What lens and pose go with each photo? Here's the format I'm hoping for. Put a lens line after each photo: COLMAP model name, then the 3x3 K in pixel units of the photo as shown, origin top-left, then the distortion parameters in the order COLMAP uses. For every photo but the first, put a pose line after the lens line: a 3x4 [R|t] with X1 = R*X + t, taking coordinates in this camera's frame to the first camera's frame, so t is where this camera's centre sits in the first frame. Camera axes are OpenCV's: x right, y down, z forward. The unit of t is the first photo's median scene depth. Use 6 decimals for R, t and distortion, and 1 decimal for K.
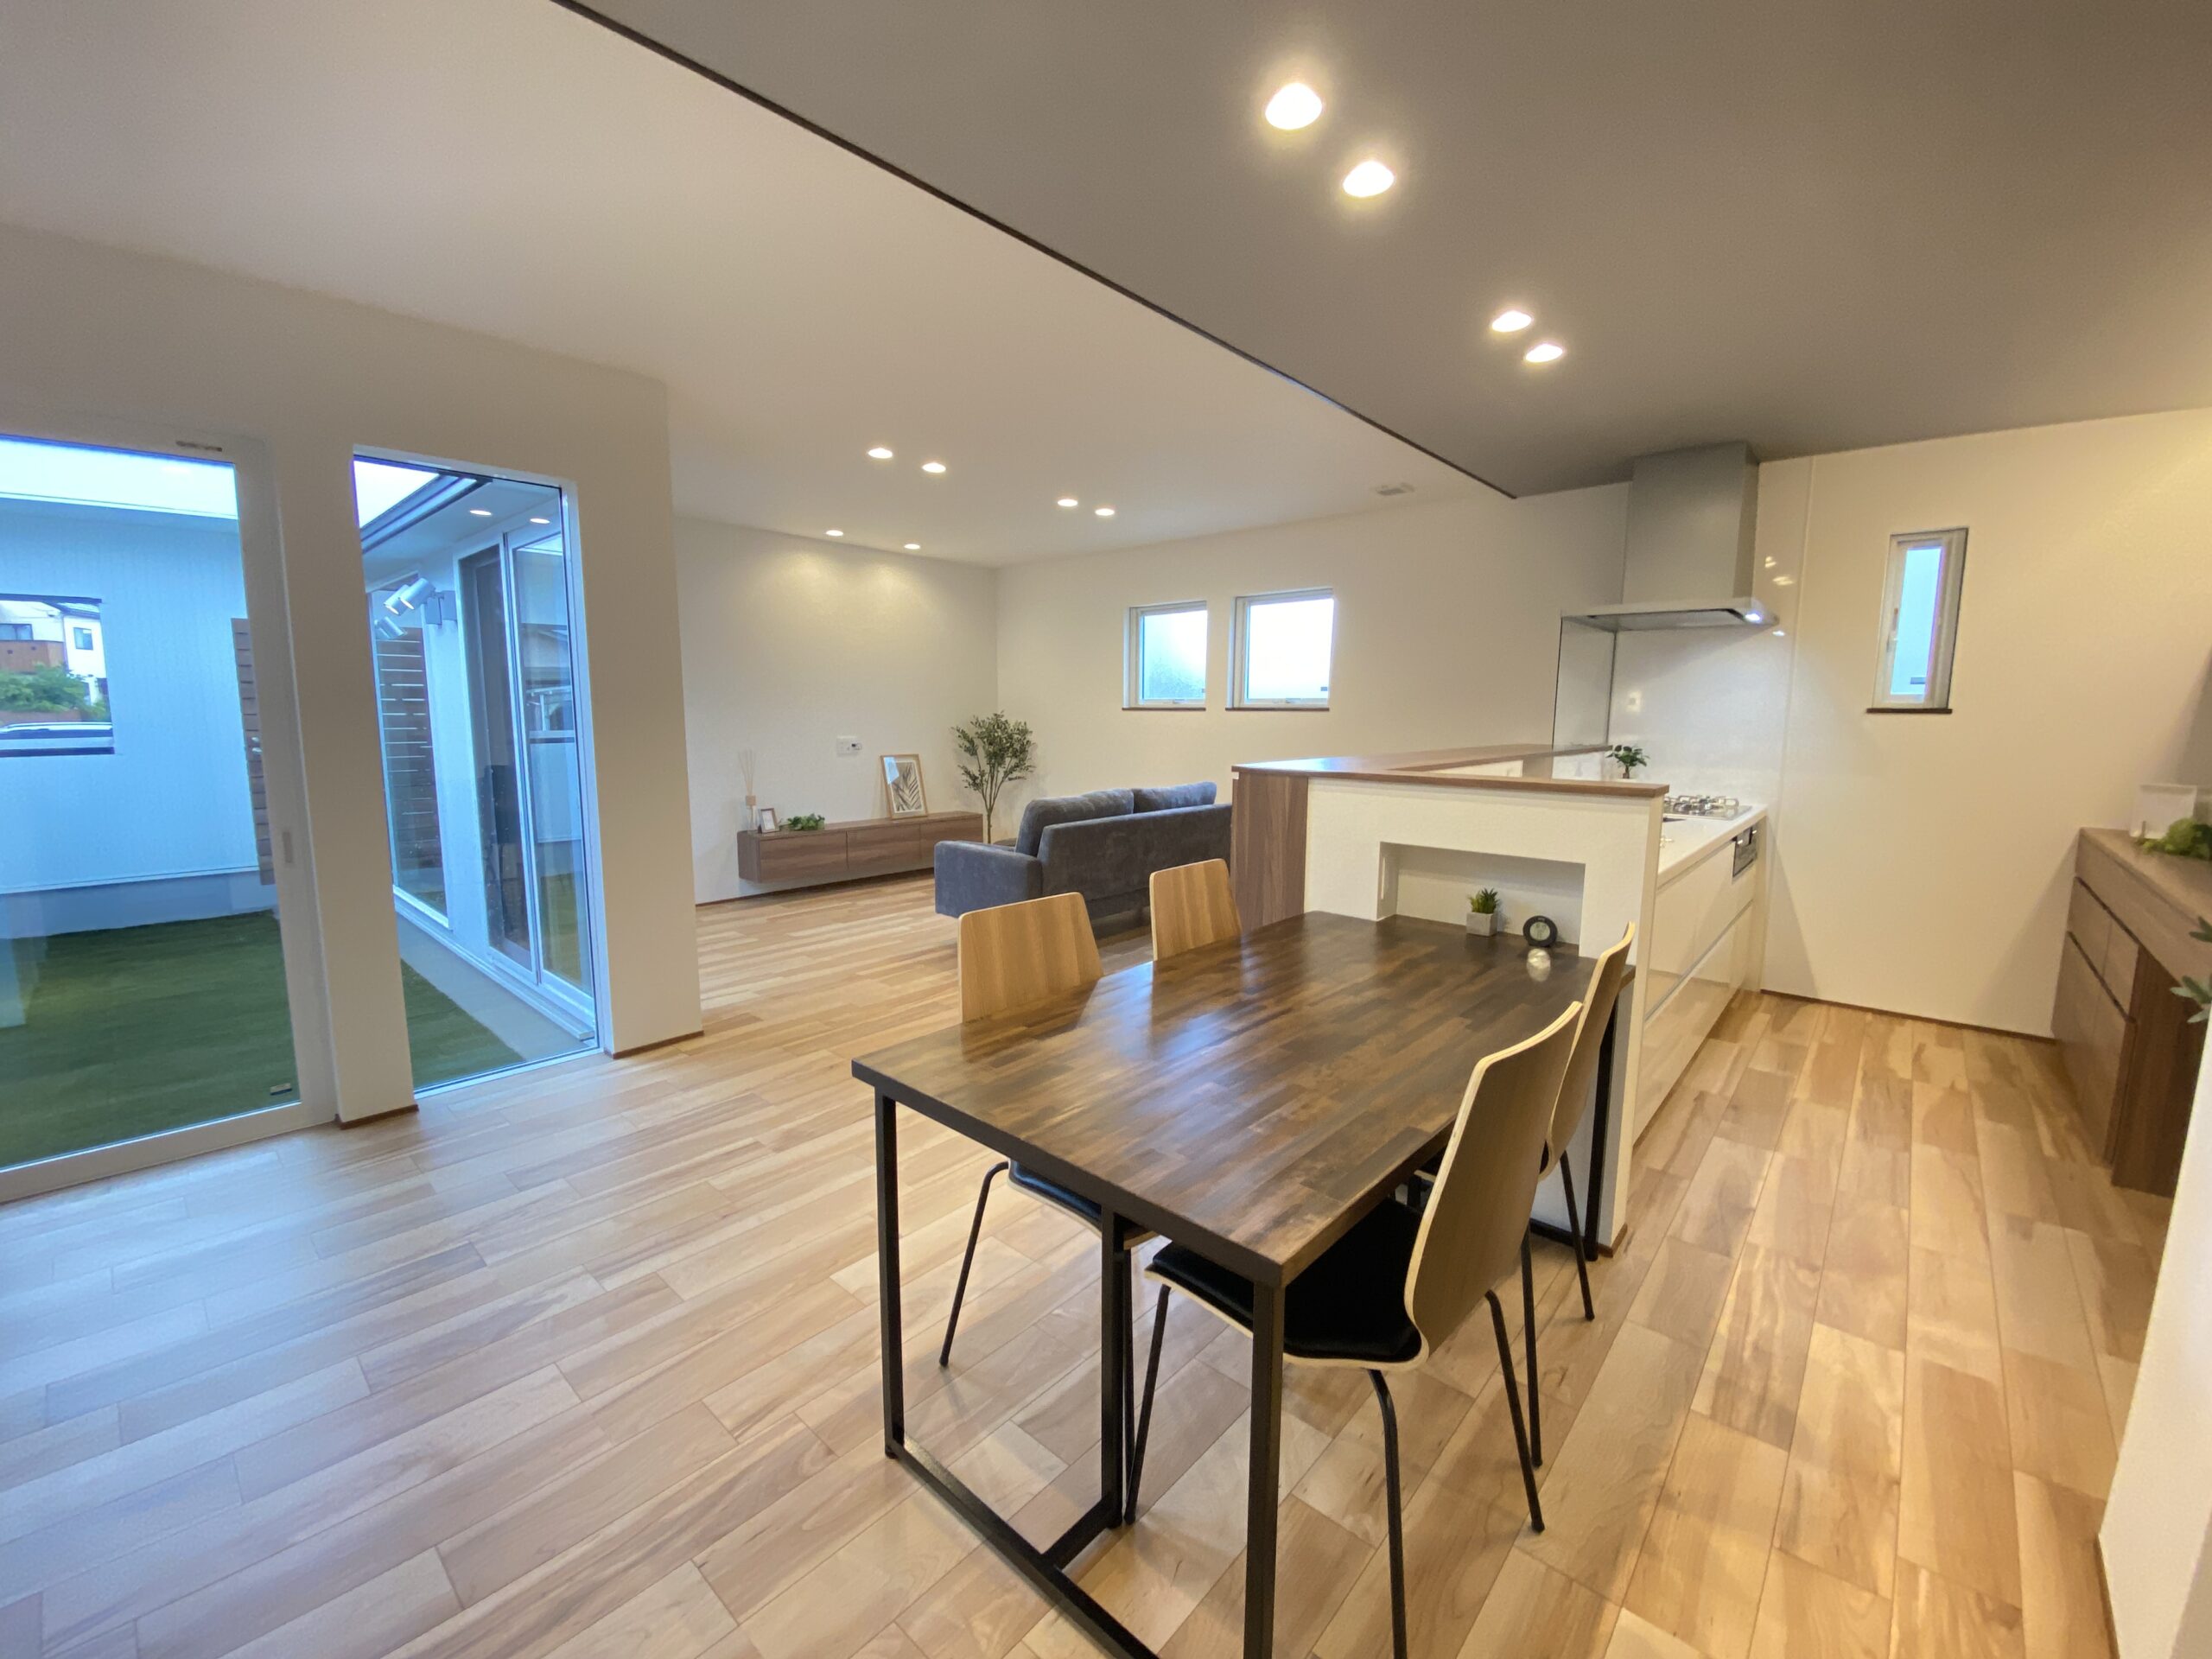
lens RADIAL K [[900.3, 0, 1113.4], [0, 900.3, 825.7], [0, 0, 1]] dist [0.003962, -0.010988]
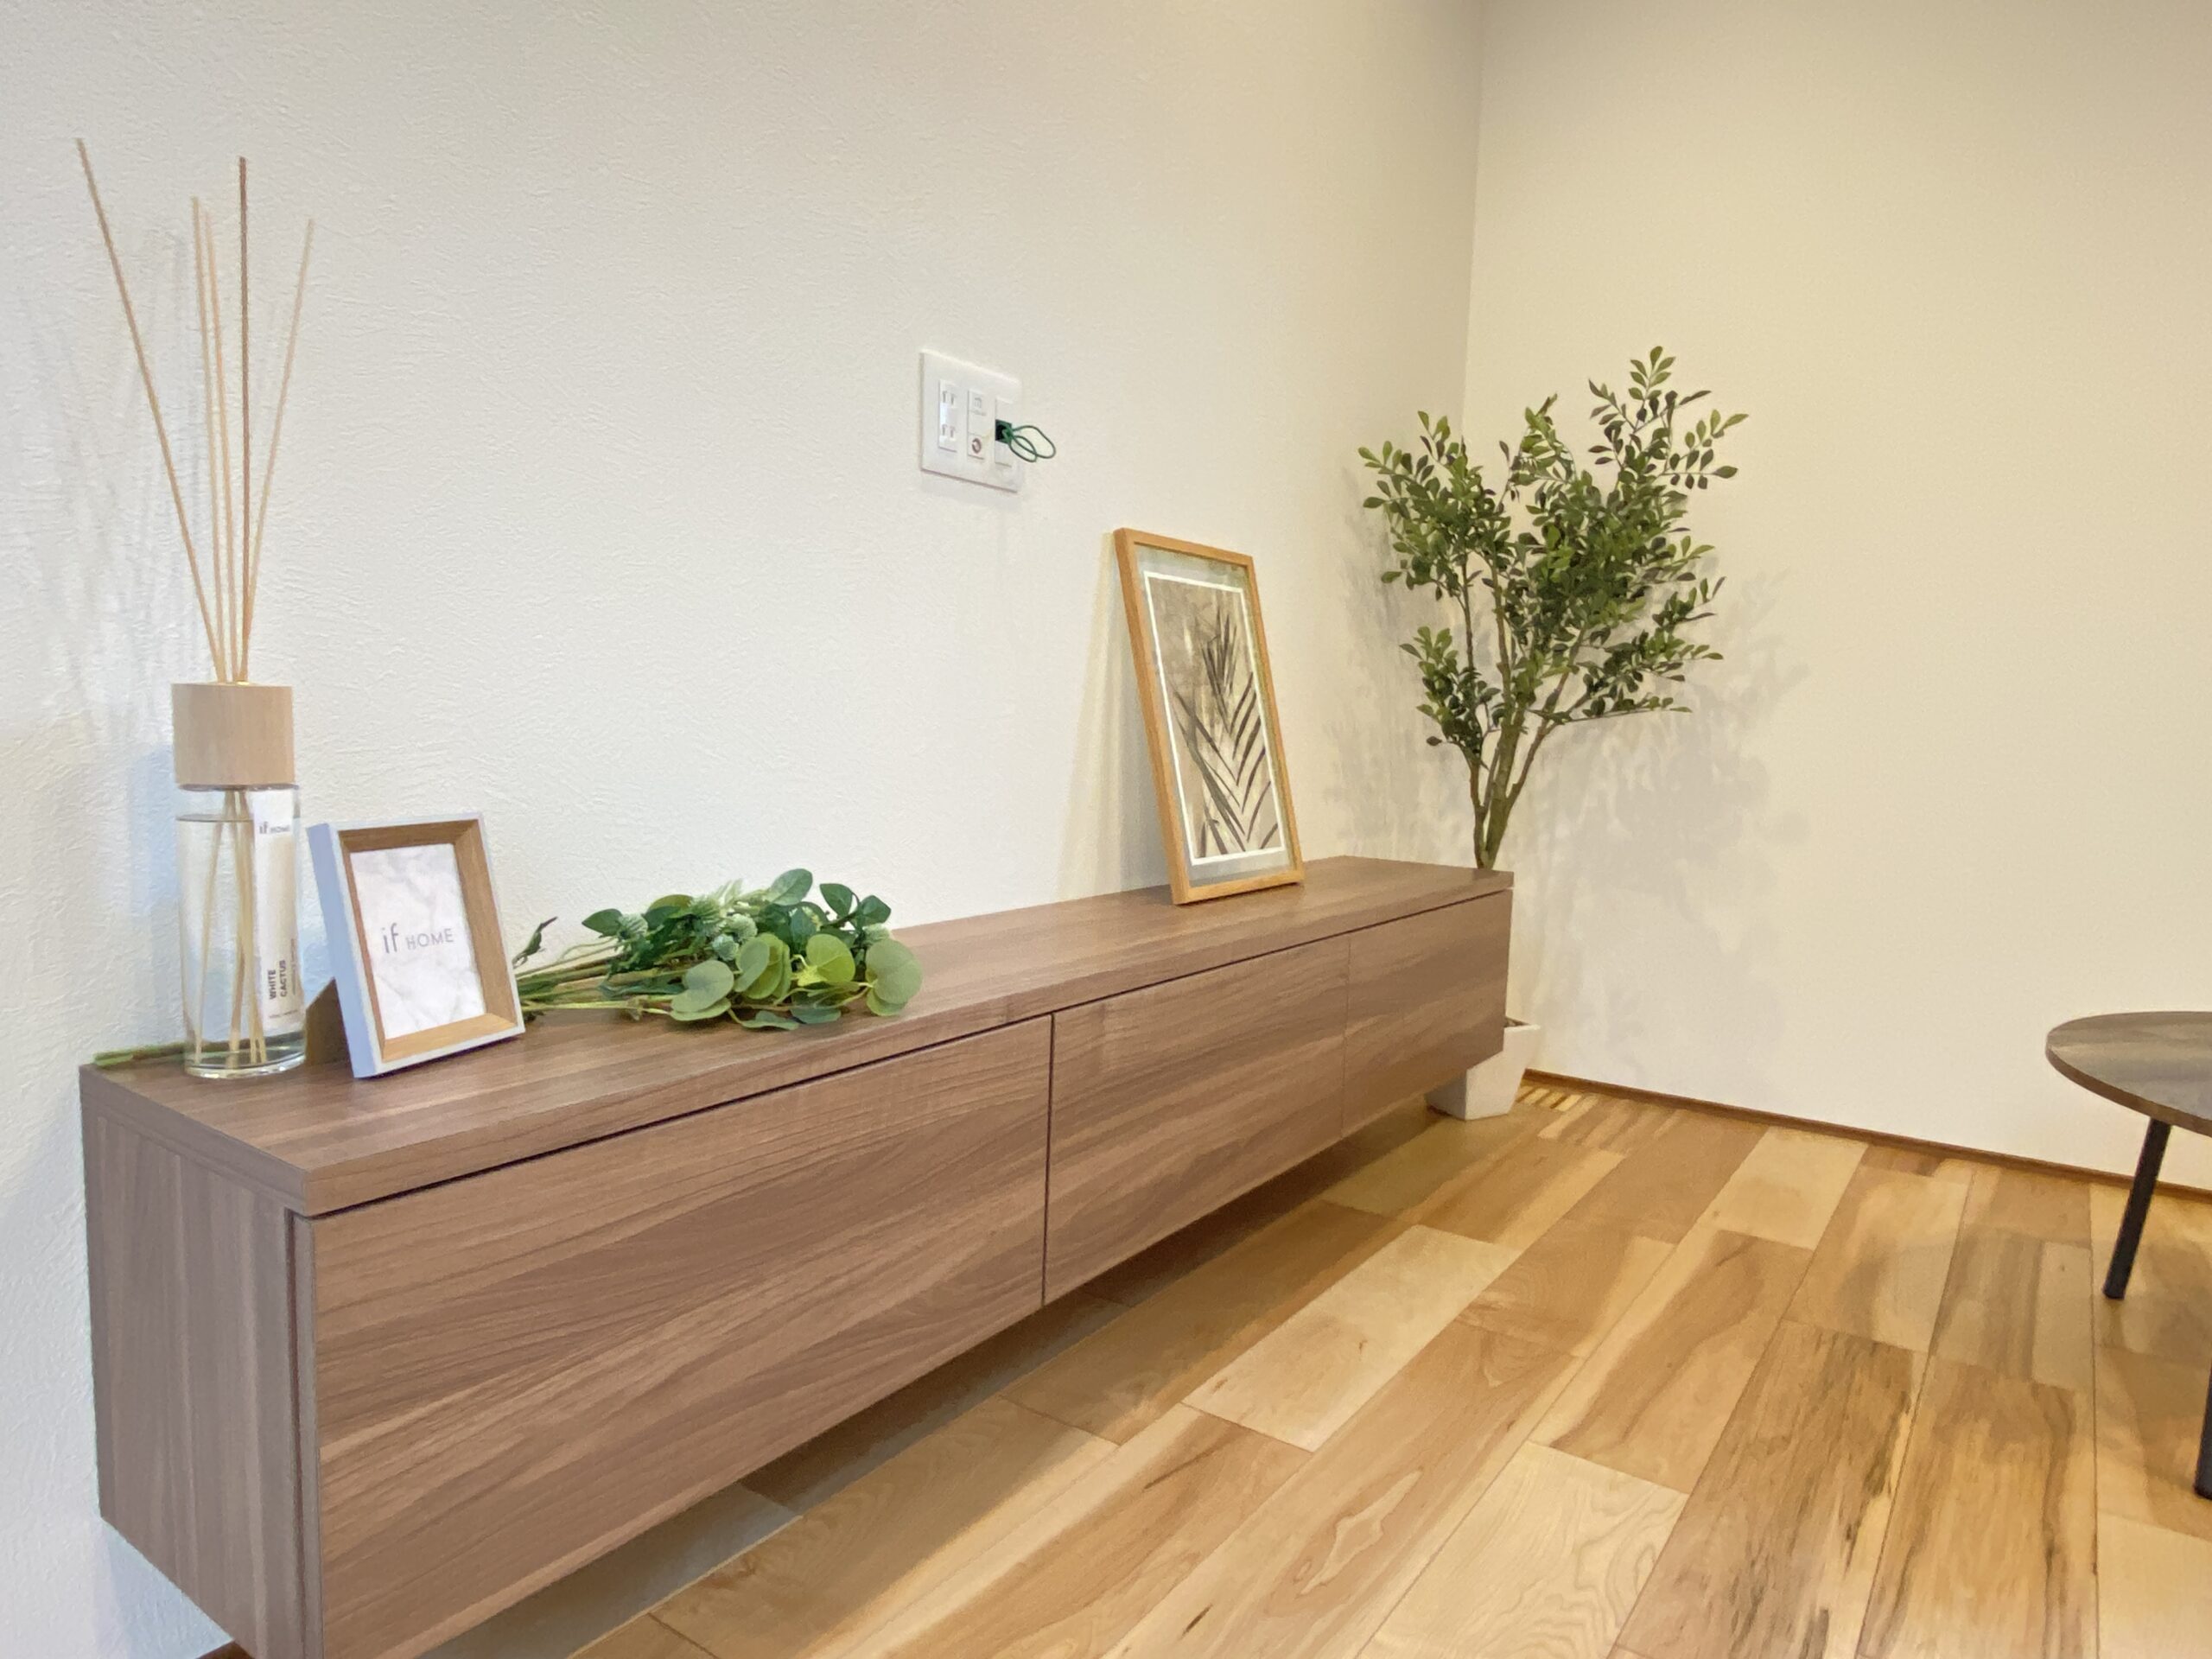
lens RADIAL K [[1349.9, 0, 1105.8], [0, 1349.9, 821.4], [0, 0, 1]] dist [0.035974, -0.043625]
pose [[0.995362, -0.006502, 0.095981, -0.515571], [0.011644, 0.998521, -0.053114, -0.016659], [-0.095493, 0.053985, 0.993965, 1.351945]]
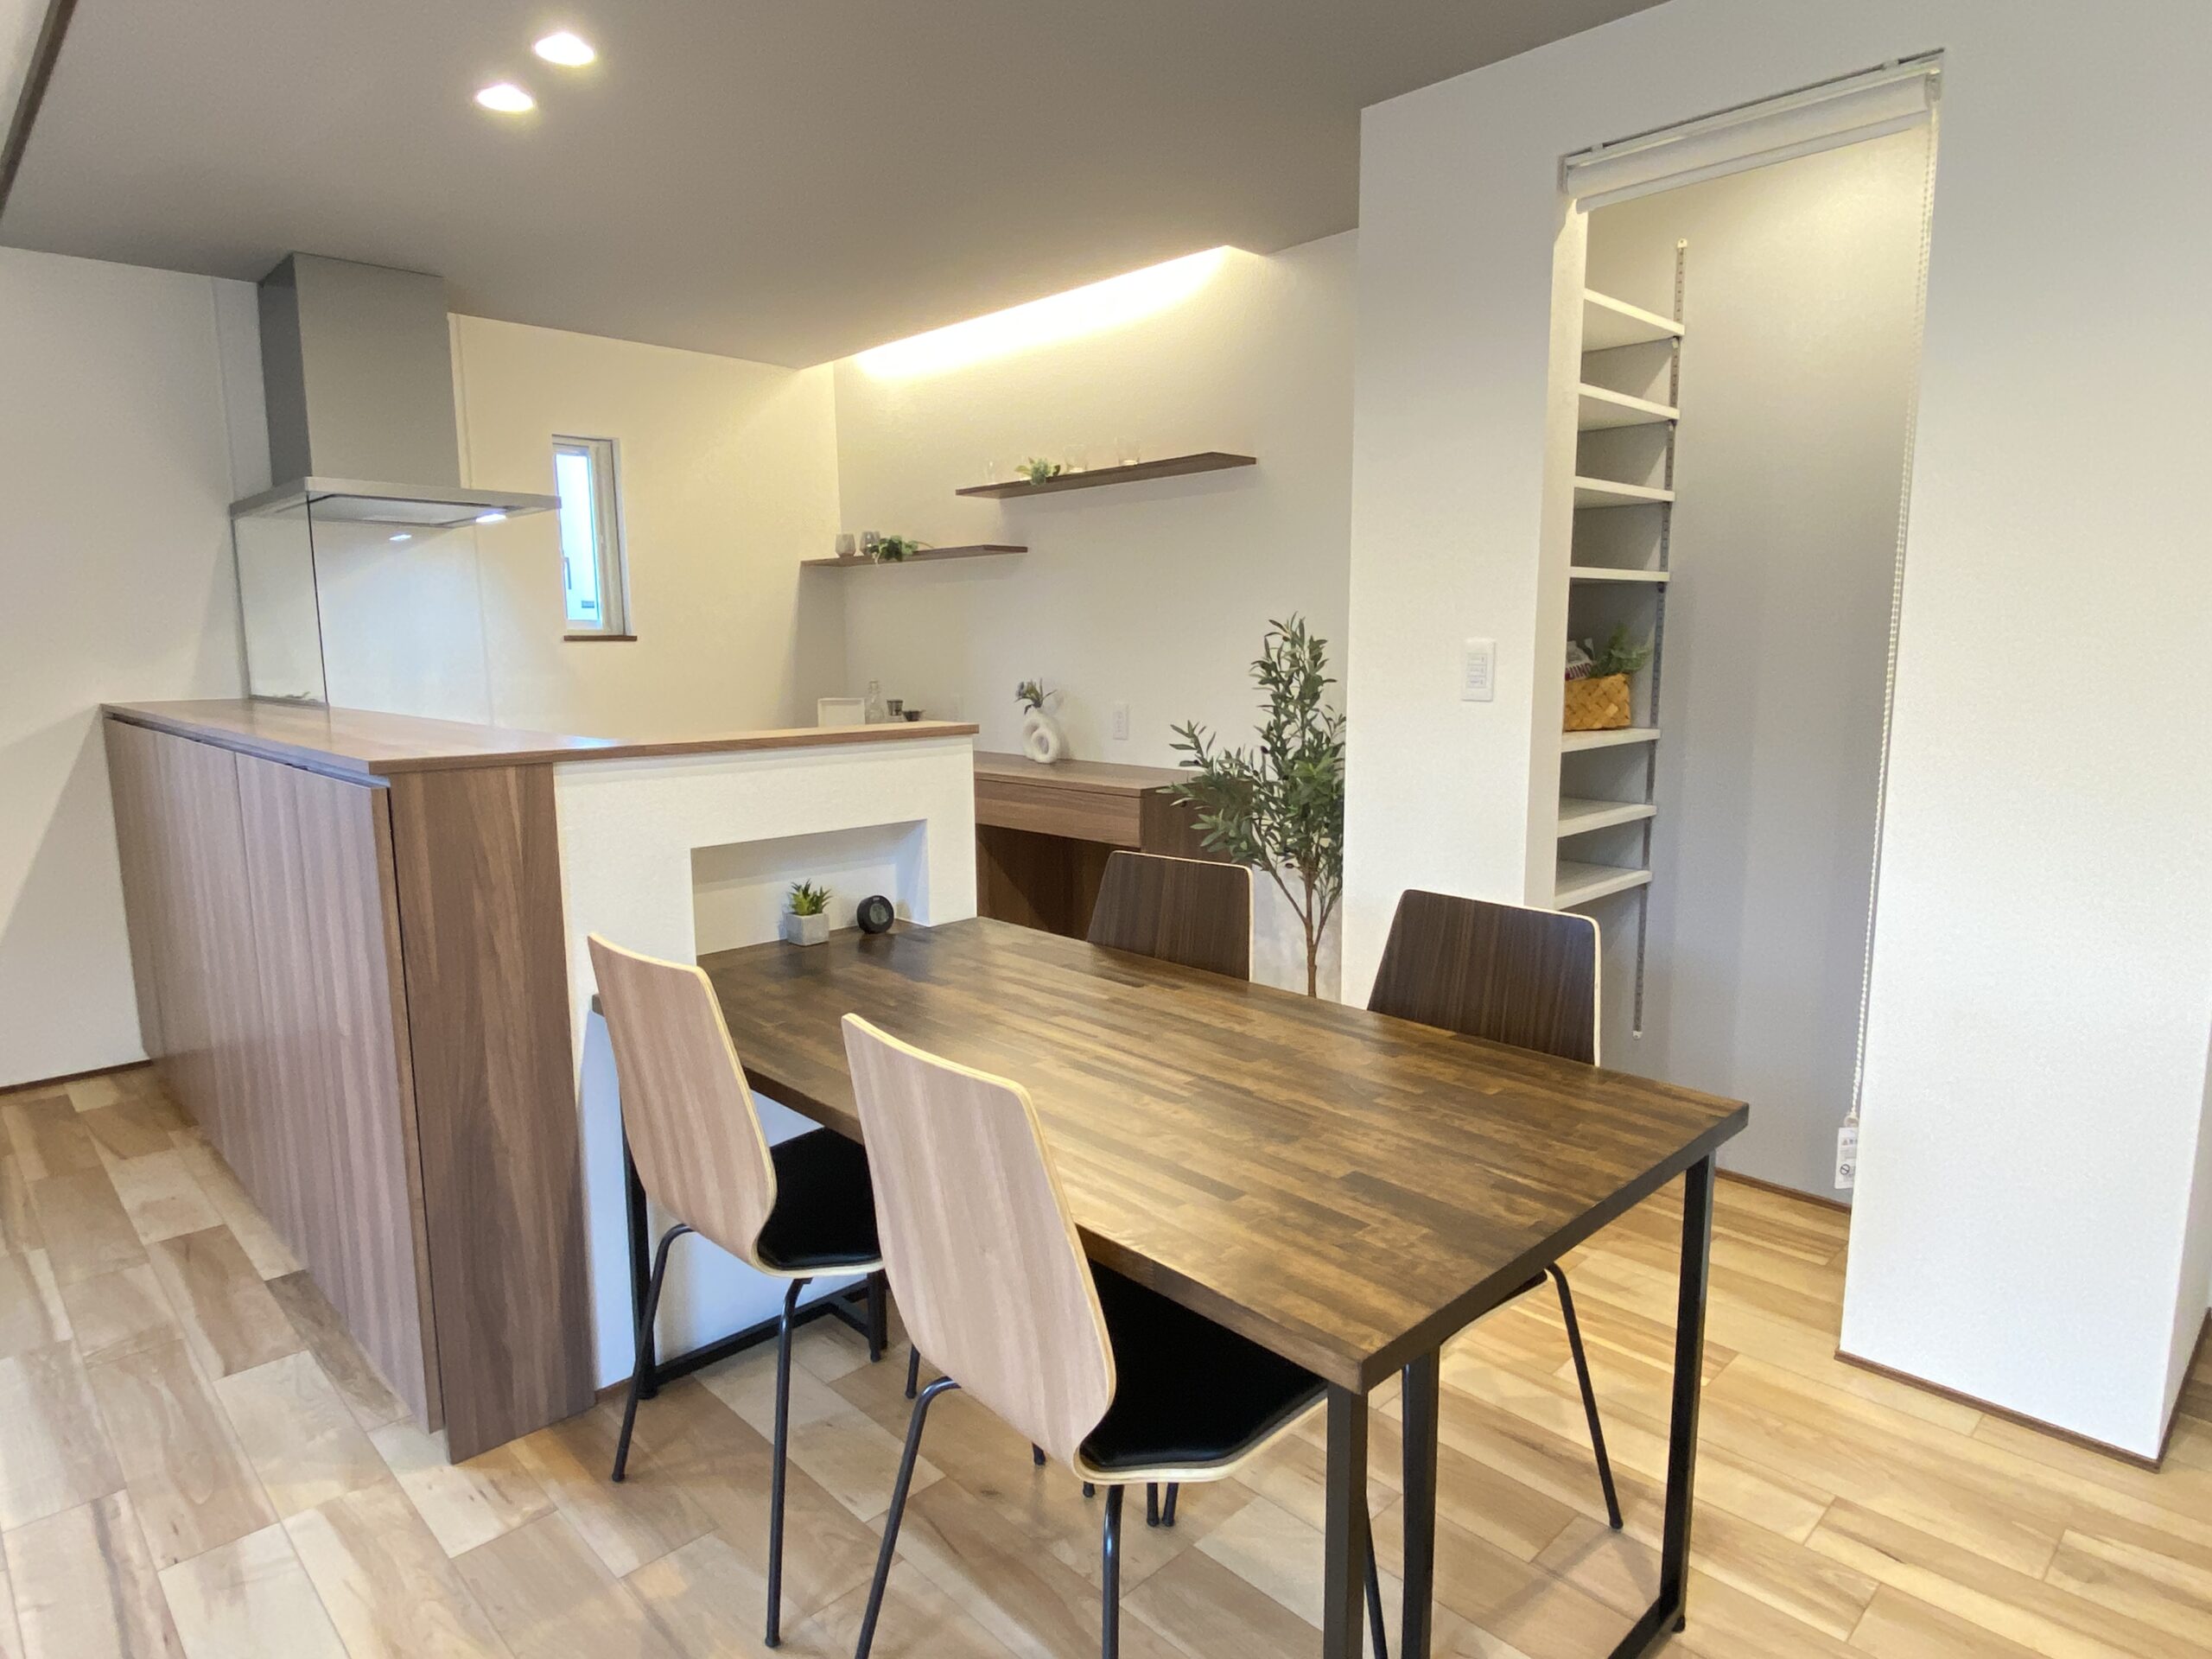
lens RADIAL K [[1269.4, 0, 1103.4], [0, 1269.4, 827.7], [0, 0, 1]] dist [0.035460, -0.035055]
pose [[0.064304, -0.150808, 0.986469, -0.377013], [0.136021, 0.980614, 0.141046, -0.055154], [-0.988617, 0.125111, 0.083570, 0.426847]]
